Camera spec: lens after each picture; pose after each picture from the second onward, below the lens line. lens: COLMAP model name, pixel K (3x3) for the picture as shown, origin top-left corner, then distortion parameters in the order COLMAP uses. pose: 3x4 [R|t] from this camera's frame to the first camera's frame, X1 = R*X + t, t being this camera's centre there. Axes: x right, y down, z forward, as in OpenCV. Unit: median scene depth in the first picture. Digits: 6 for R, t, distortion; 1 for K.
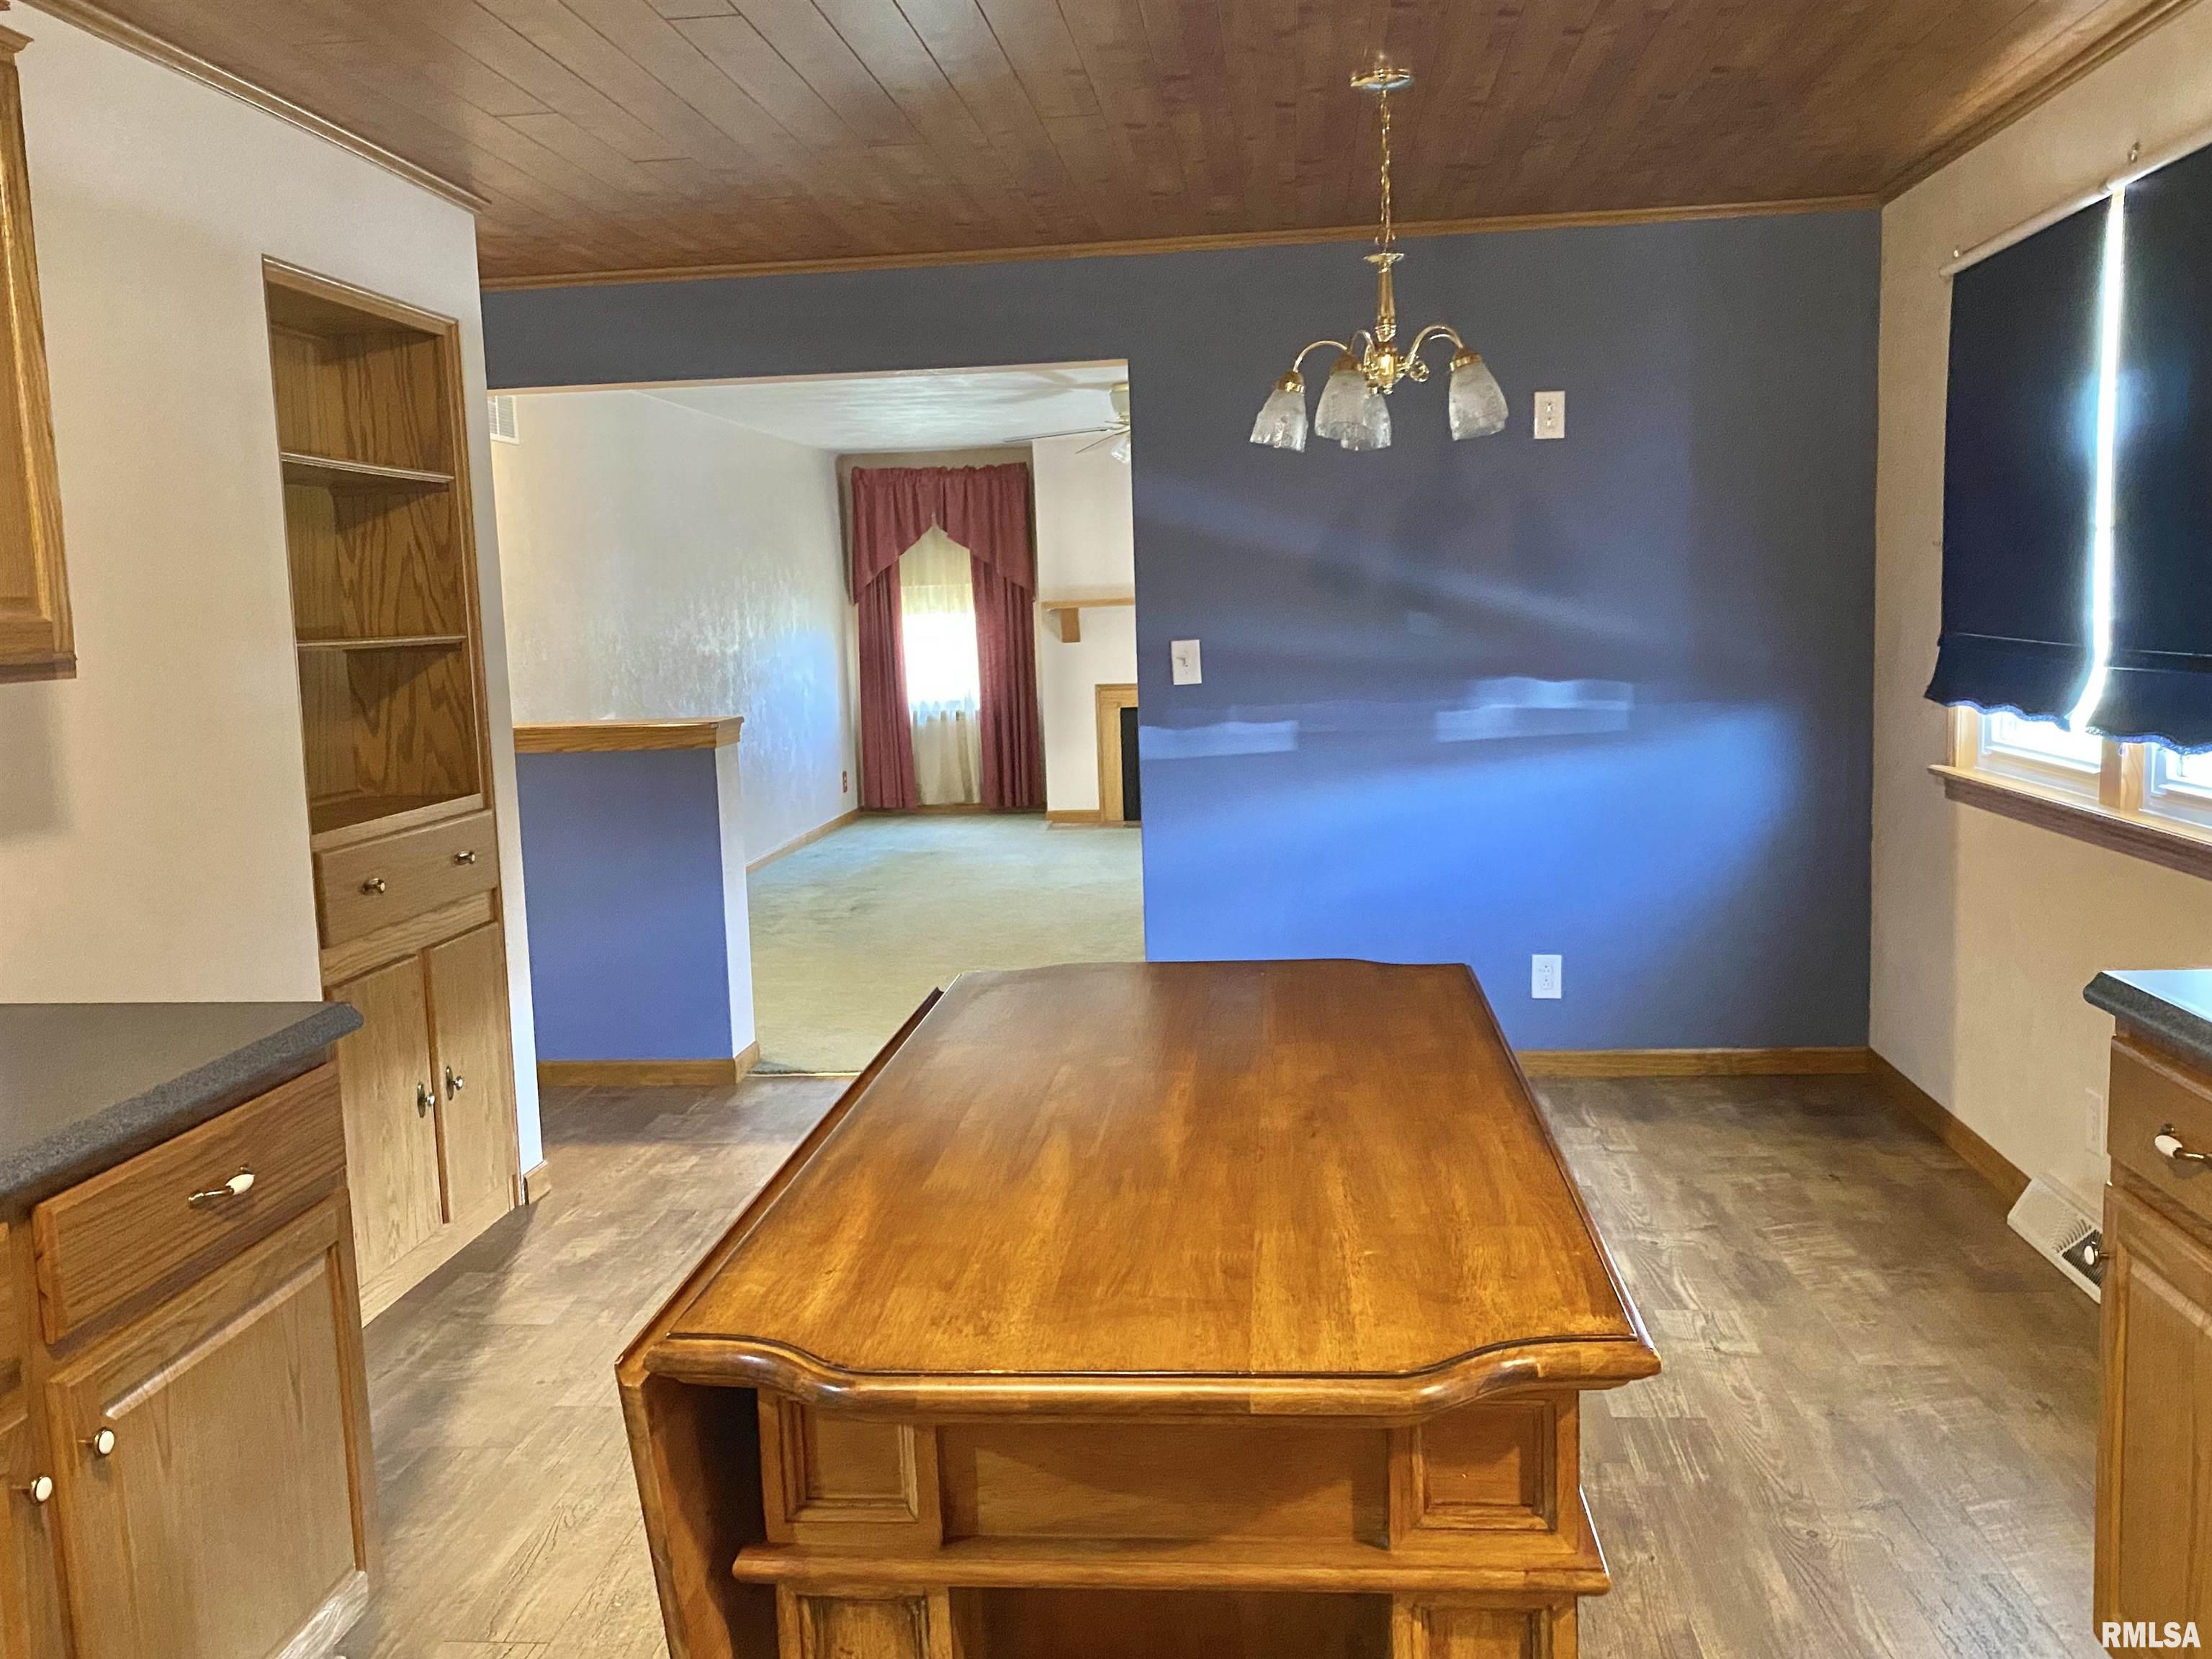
lens RADIAL K [[1838.0, 0, 1115.5], [0, 1838.0, 844.0], [0, 0, 1]] dist [0.045428, -0.059919]
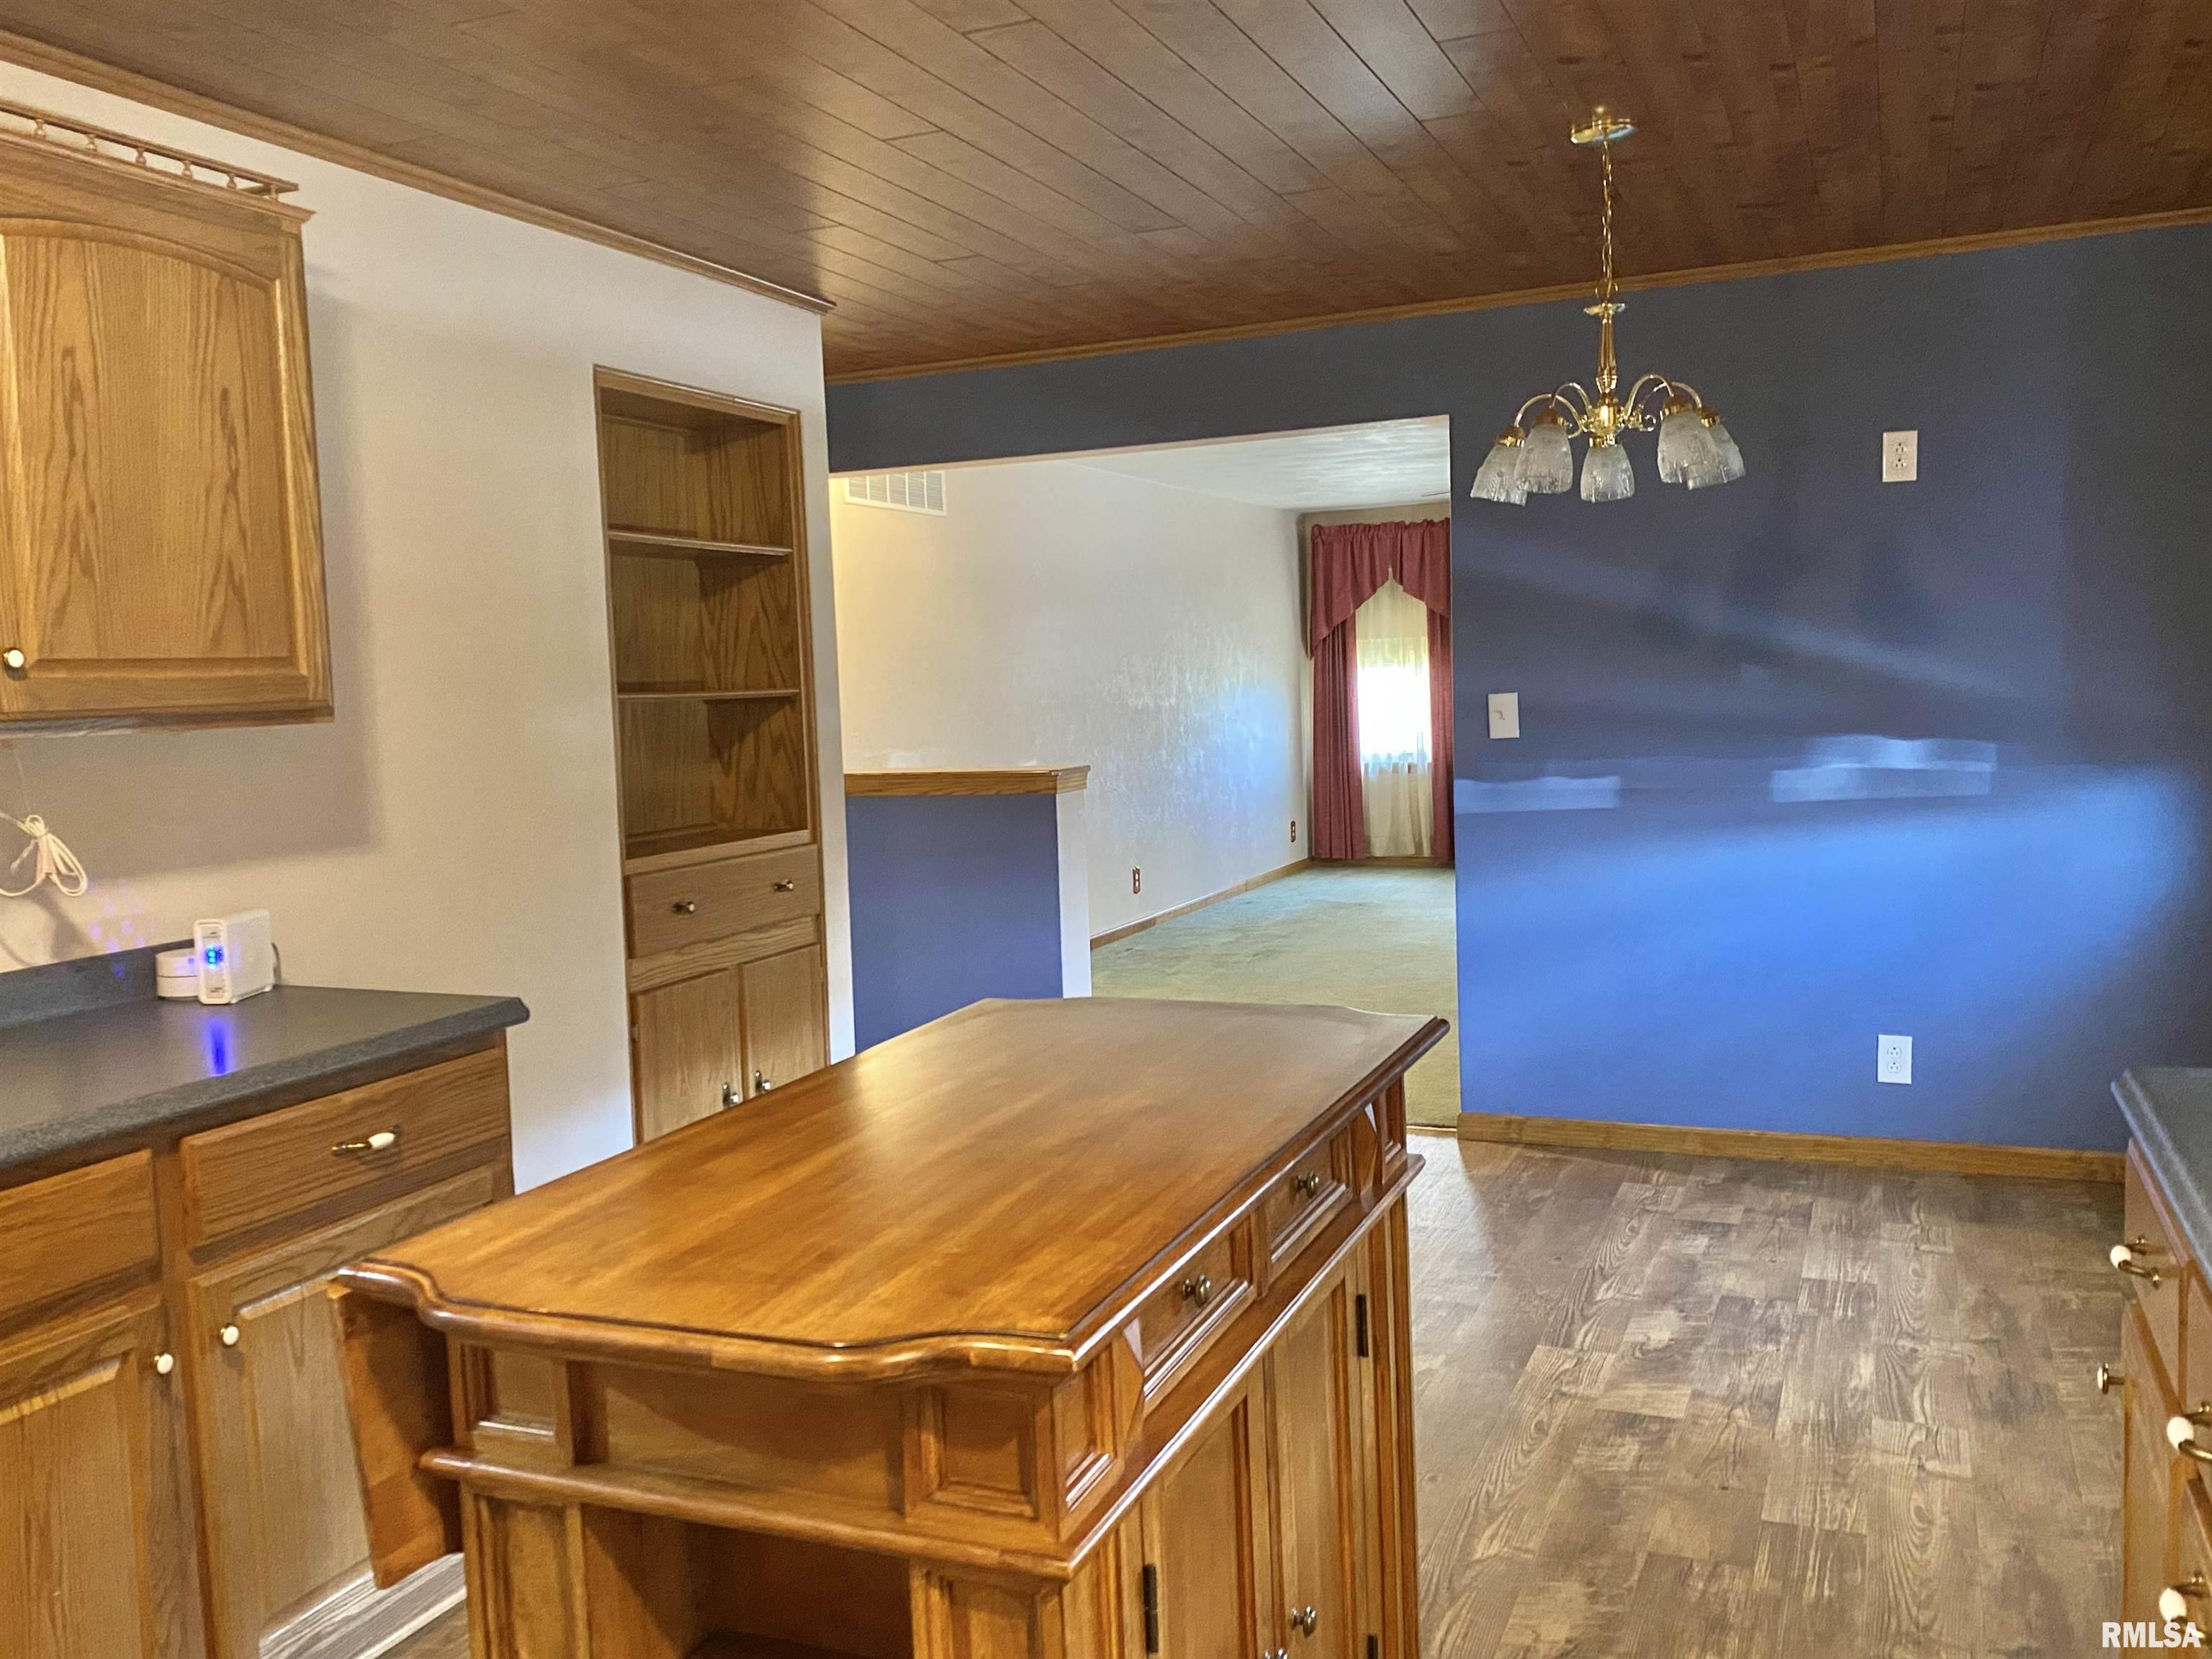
lens RADIAL K [[1838.0, 0, 1099.4], [0, 1838.0, 830.0], [0, 0, 1]] dist [0.045428, -0.059919]
pose [[0.952736, 0.025803, -0.302702, 0.164909], [-0.036689, 0.998866, -0.030332, 0.000365], [0.301576, 0.040004, 0.952602, -0.008972]]
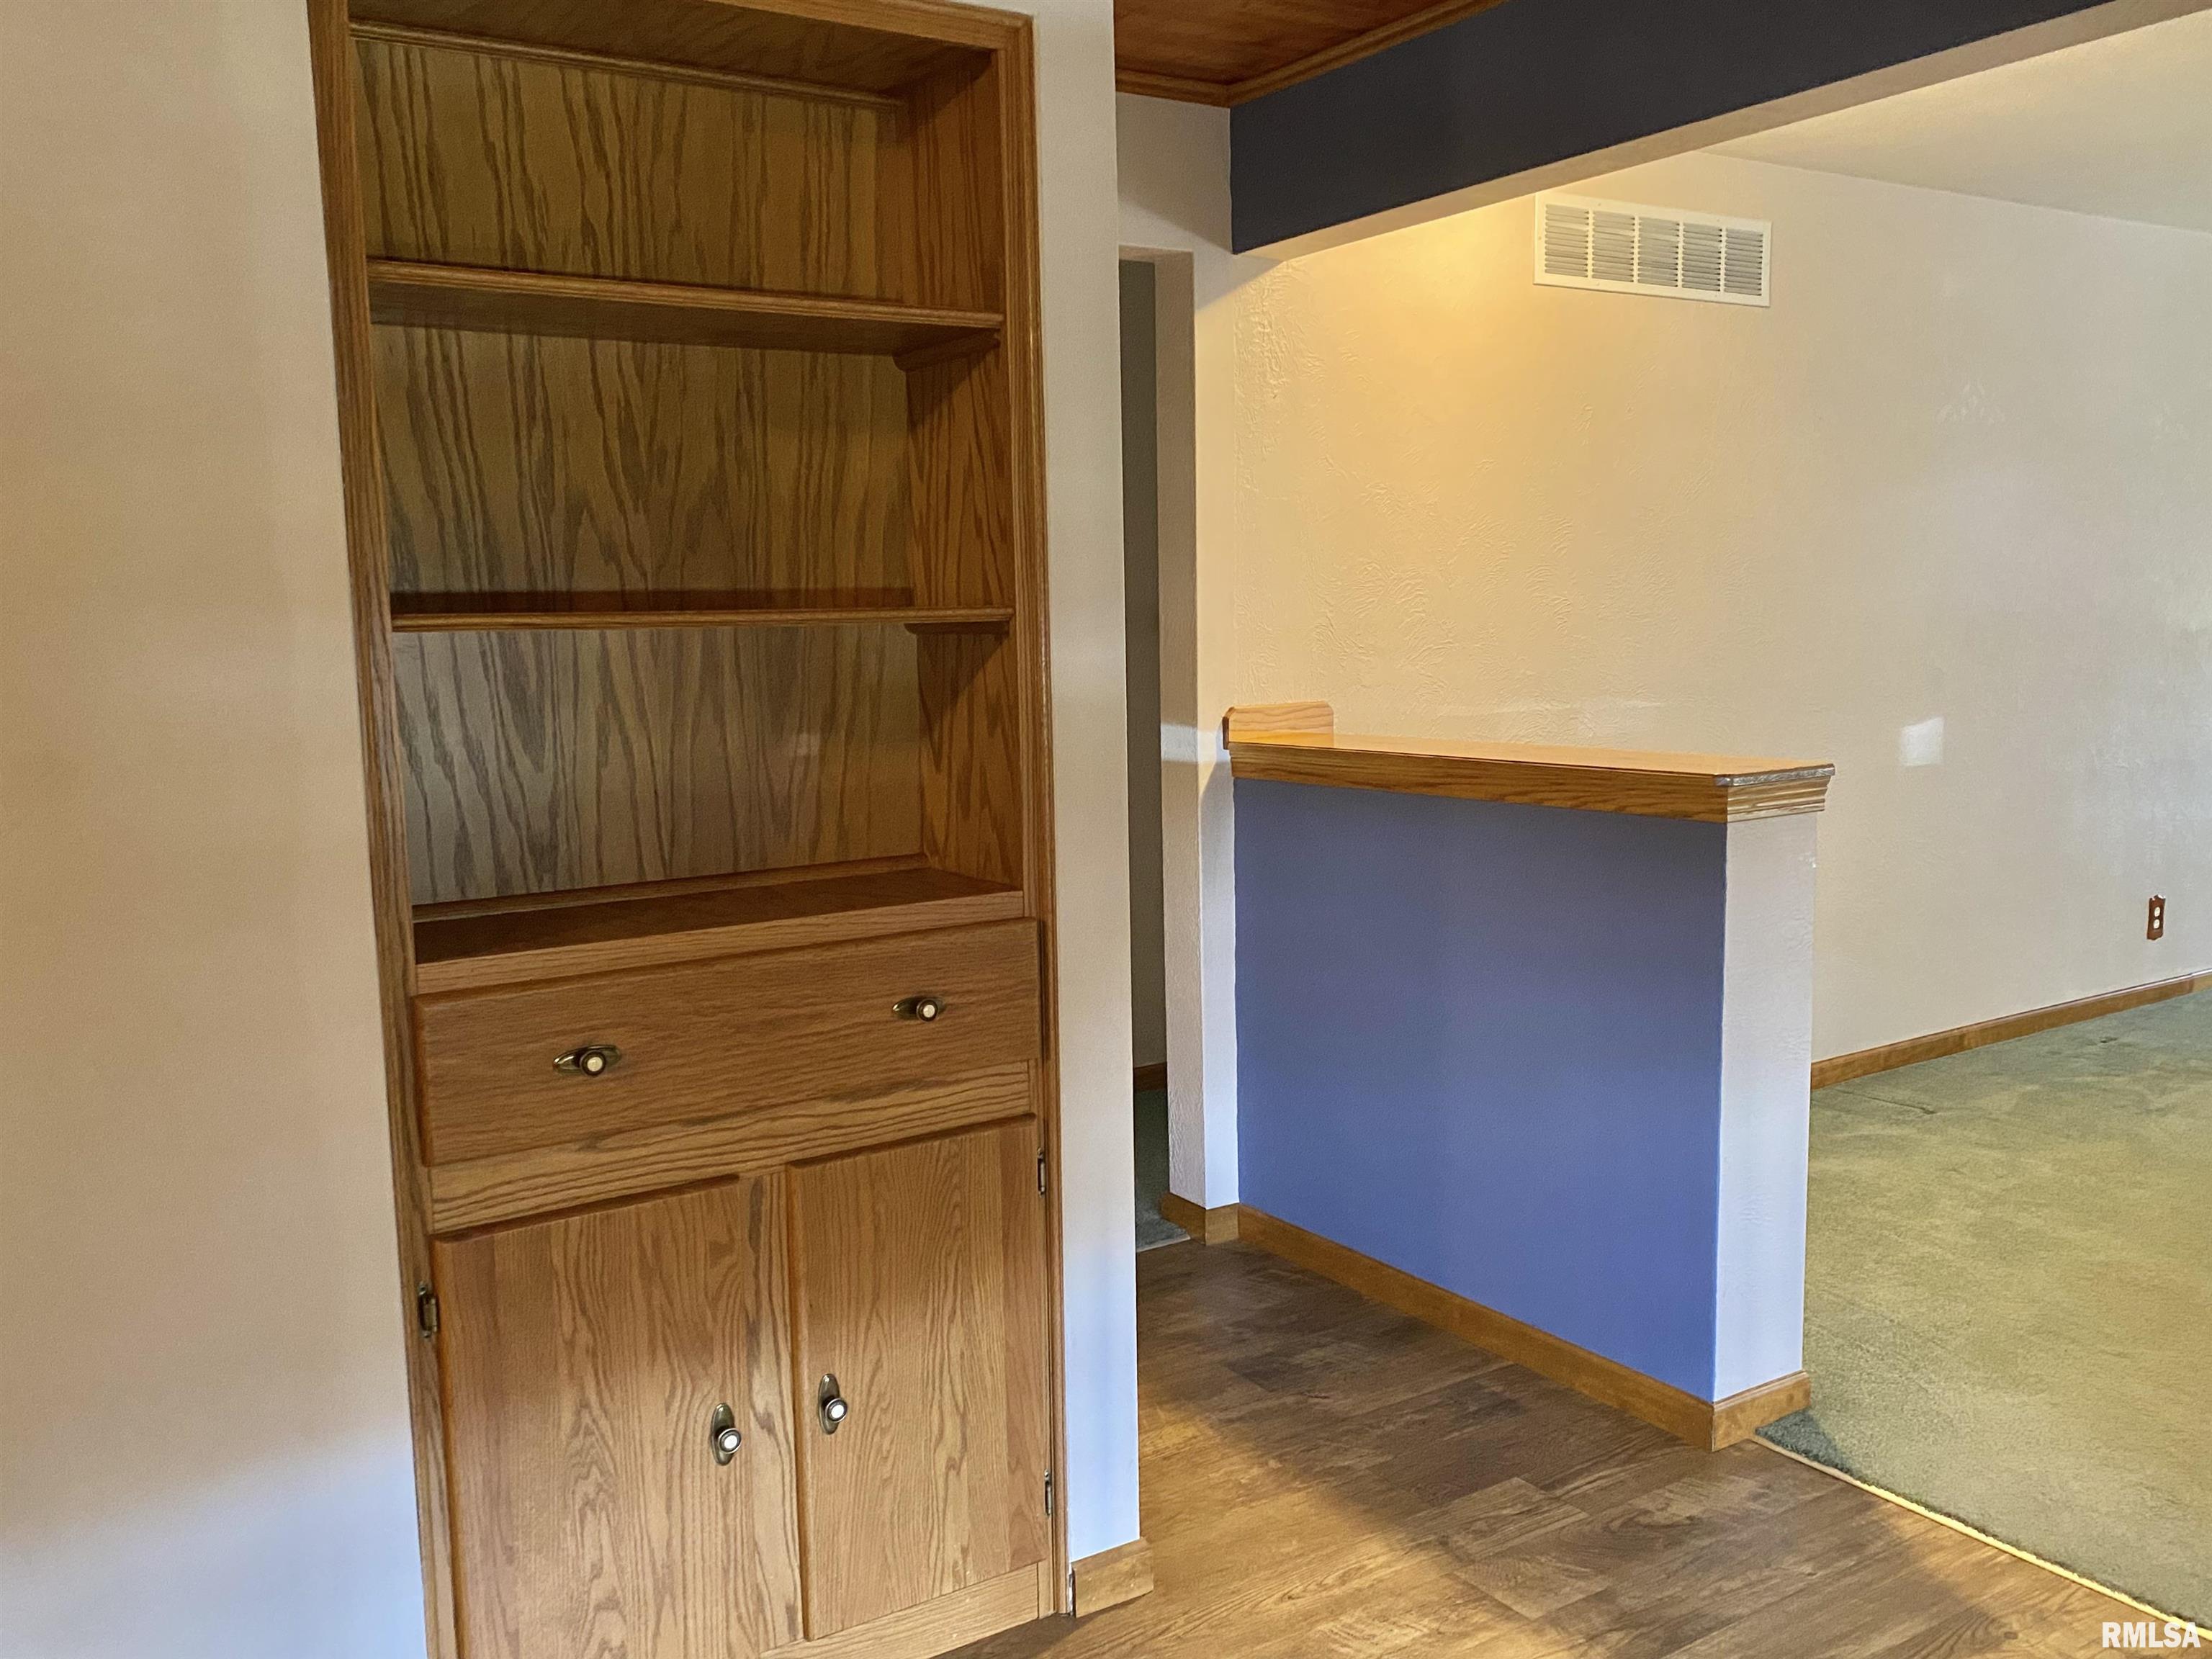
lens RADIAL K [[1838.0, 0, 1093.9], [0, 1838.0, 851.5], [0, 0, 1]] dist [0.045428, -0.059919]
pose [[0.616508, 0.125777, -0.777238, 0.101412], [-0.099847, 0.991677, 0.081280, -0.087739], [0.780992, 0.027495, 0.623935, 0.680119]]
